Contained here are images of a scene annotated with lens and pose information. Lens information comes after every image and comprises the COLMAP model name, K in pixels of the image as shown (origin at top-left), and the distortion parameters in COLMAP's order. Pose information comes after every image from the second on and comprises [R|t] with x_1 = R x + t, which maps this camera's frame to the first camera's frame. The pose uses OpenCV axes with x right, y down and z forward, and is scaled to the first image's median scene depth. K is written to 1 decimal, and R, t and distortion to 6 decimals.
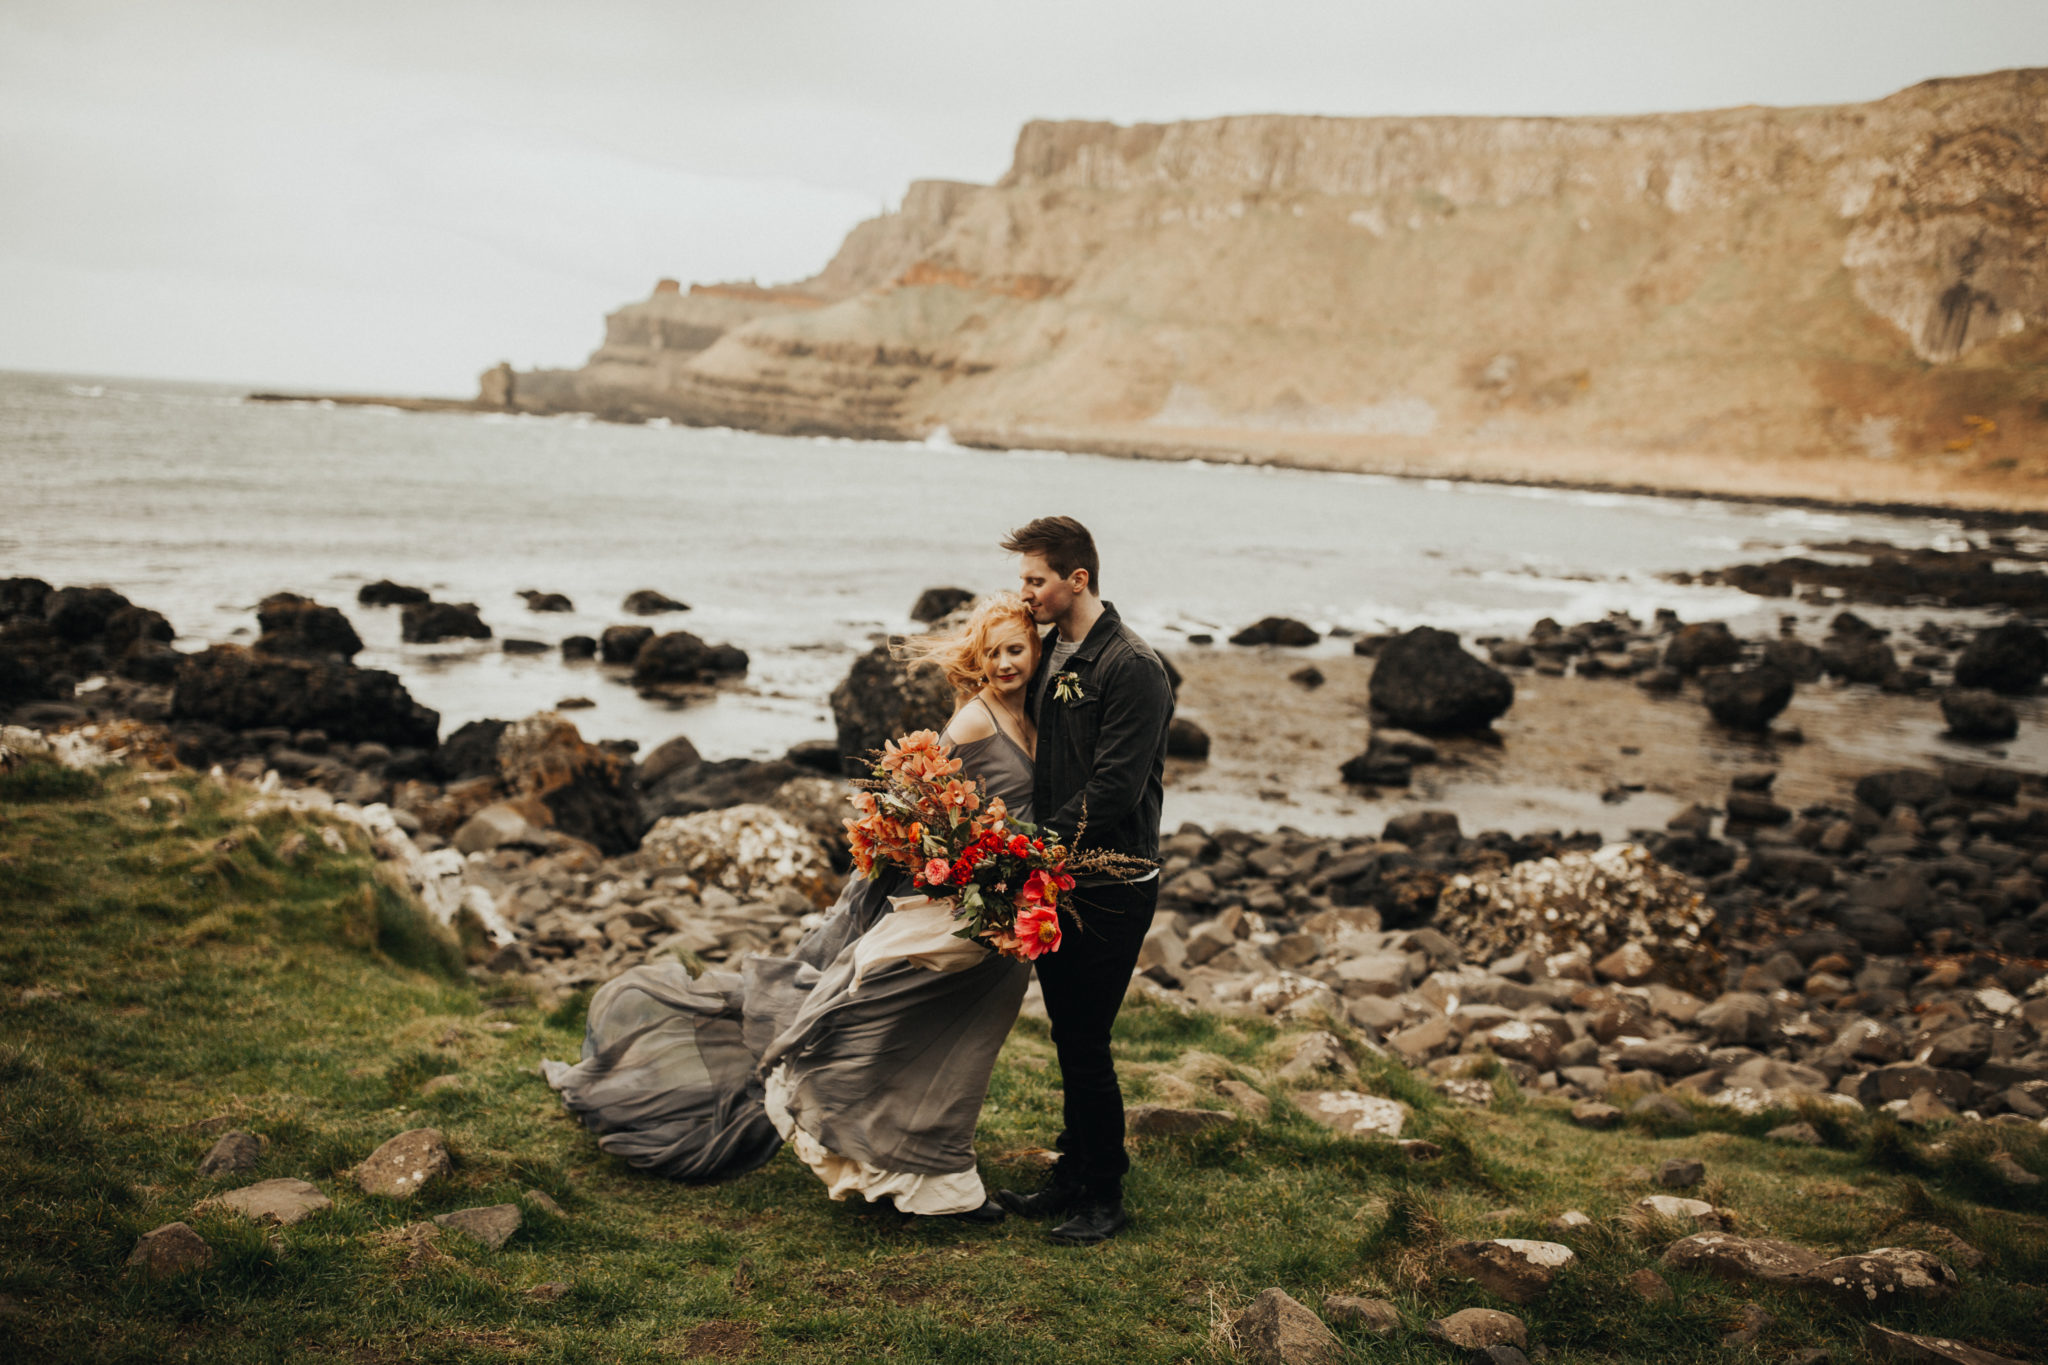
lens RADIAL K [[2001.4, 0, 1009.3], [0, 2001.4, 669.5], [0, 0, 1]] dist [0.006829, -0.001075]
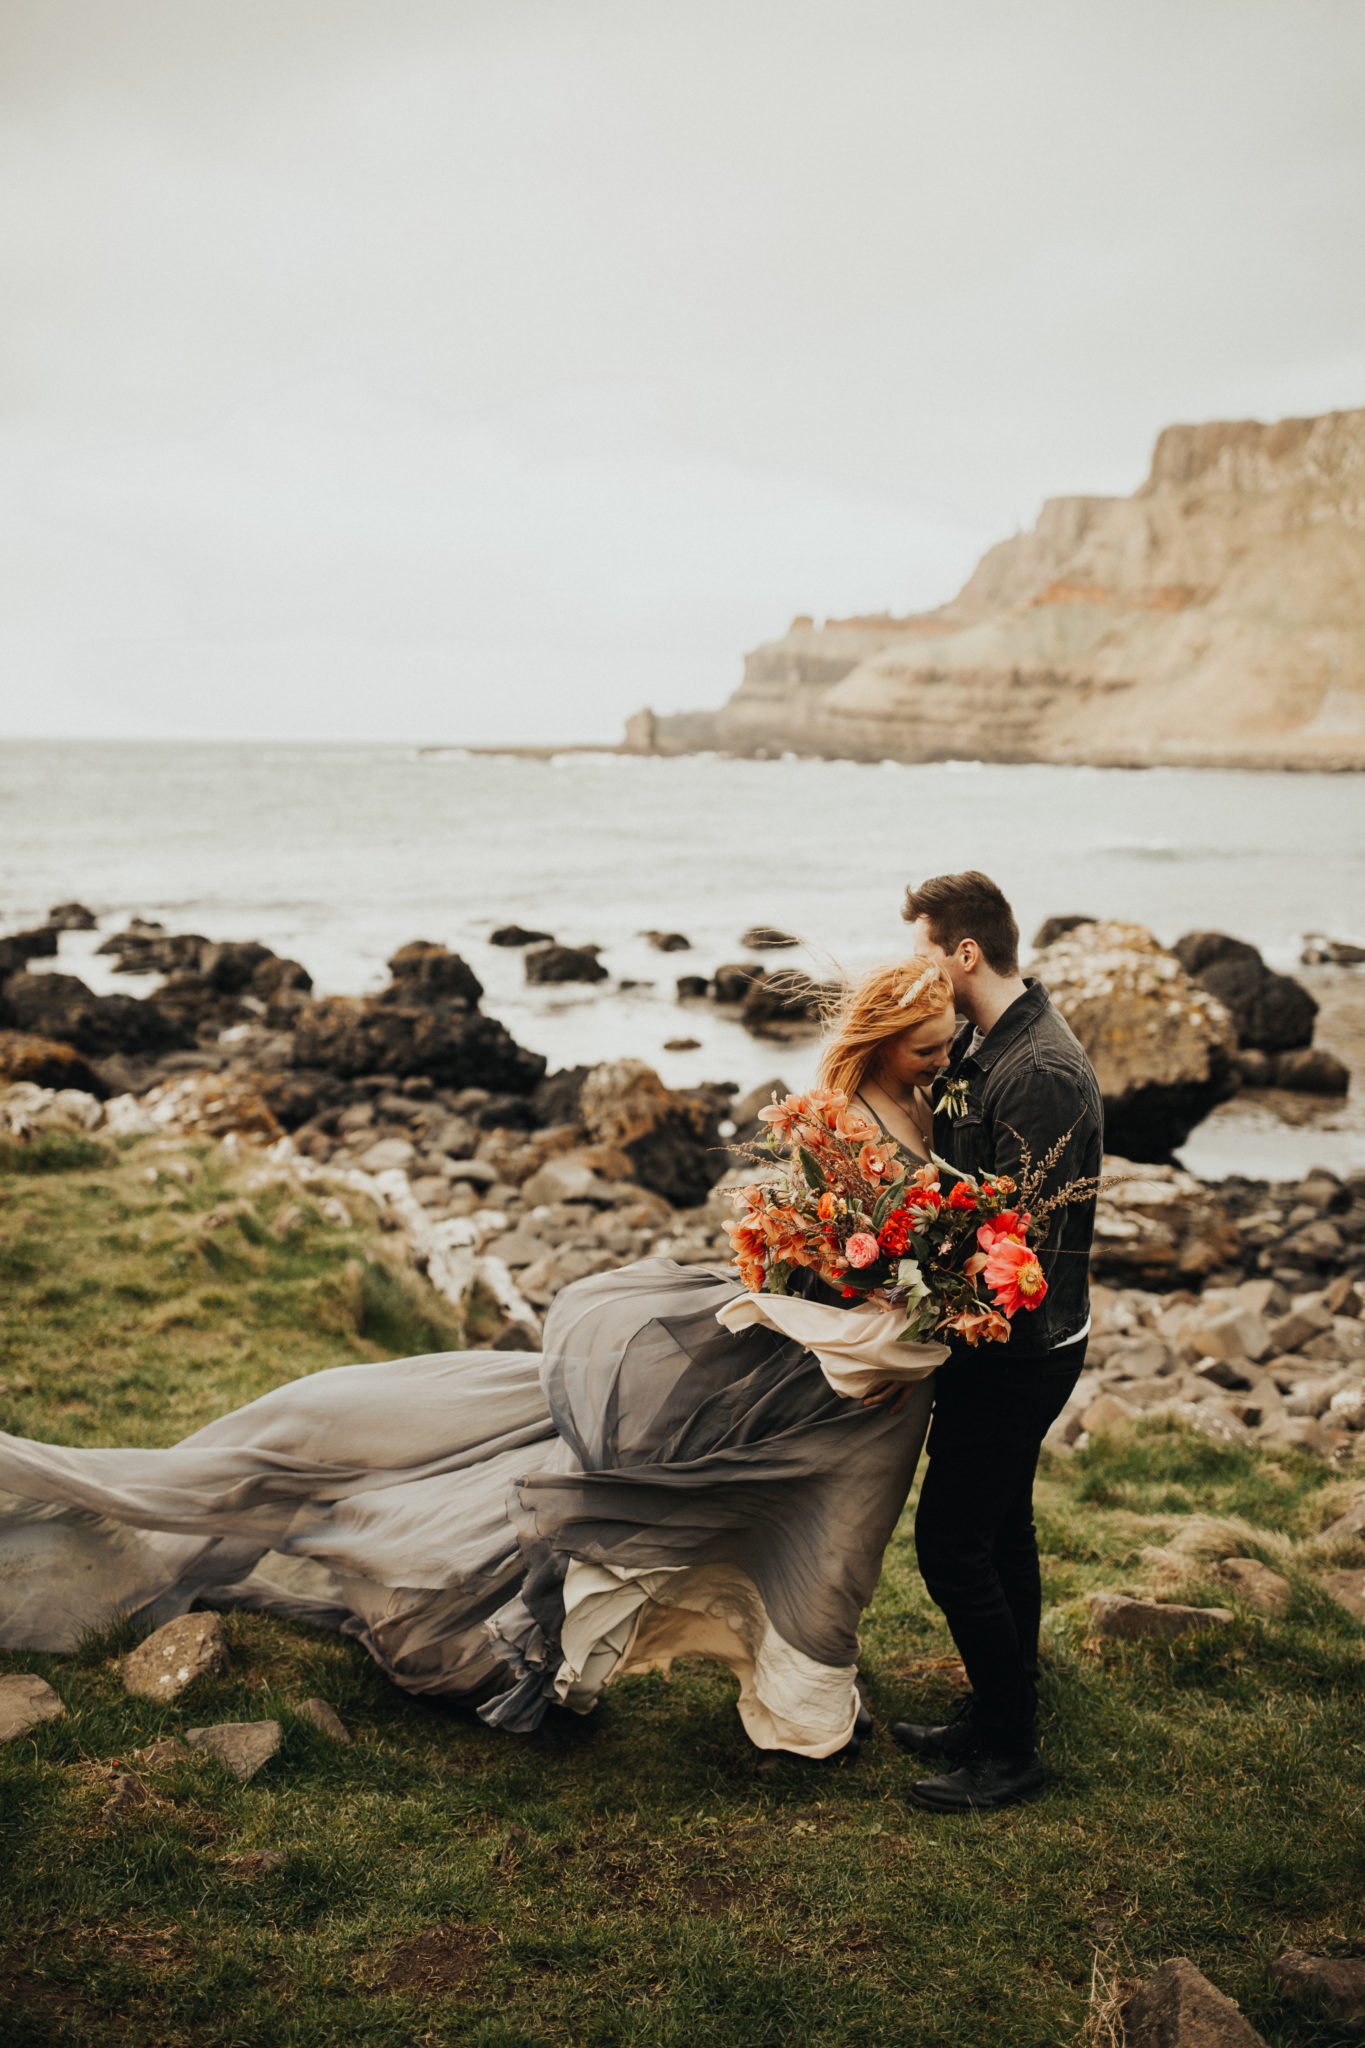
lens RADIAL K [[1981.6, 0, 682.5], [0, 1981.6, 1024.0], [0, 0, 1]] dist [-0.004580, -0.004845]
pose [[0.971049, -0.017631, -0.238229, 0.023175], [0.020919, 0.999718, 0.011280, -0.005410], [0.237963, -0.015937, 0.971143, 0.050178]]
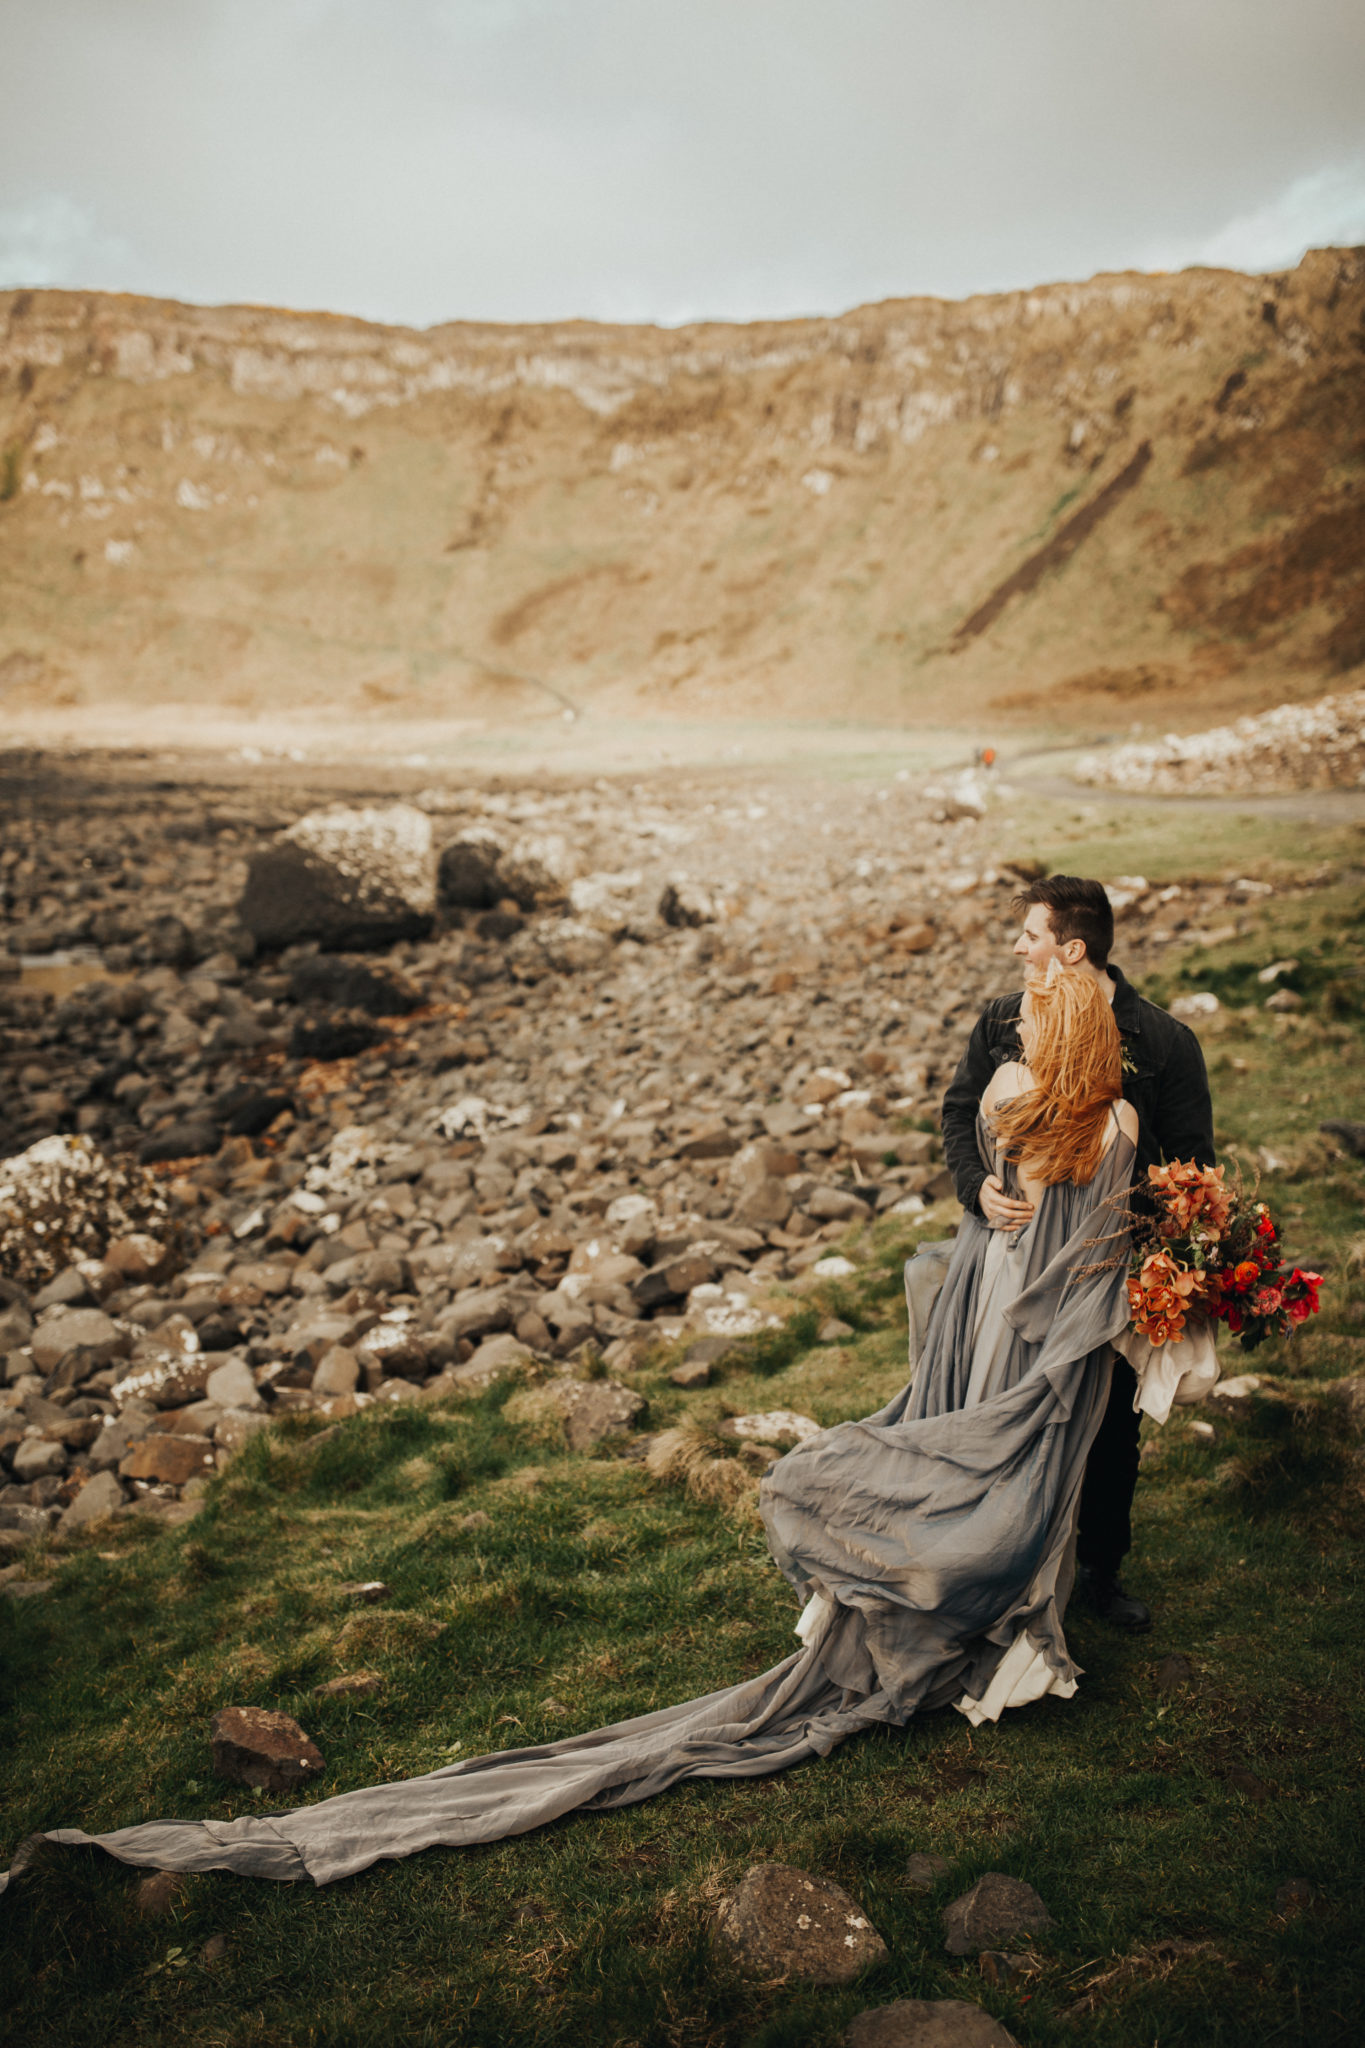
lens RADIAL K [[1965.5, 0, 678.1], [0, 1965.5, 966.1], [0, 0, 1]] dist [-0.007317, -0.002262]
pose [[0.535490, -0.150907, 0.830950, -0.163286], [0.119972, 0.987521, 0.102028, -0.028816], [-0.835977, 0.045056, 0.546912, 0.134189]]
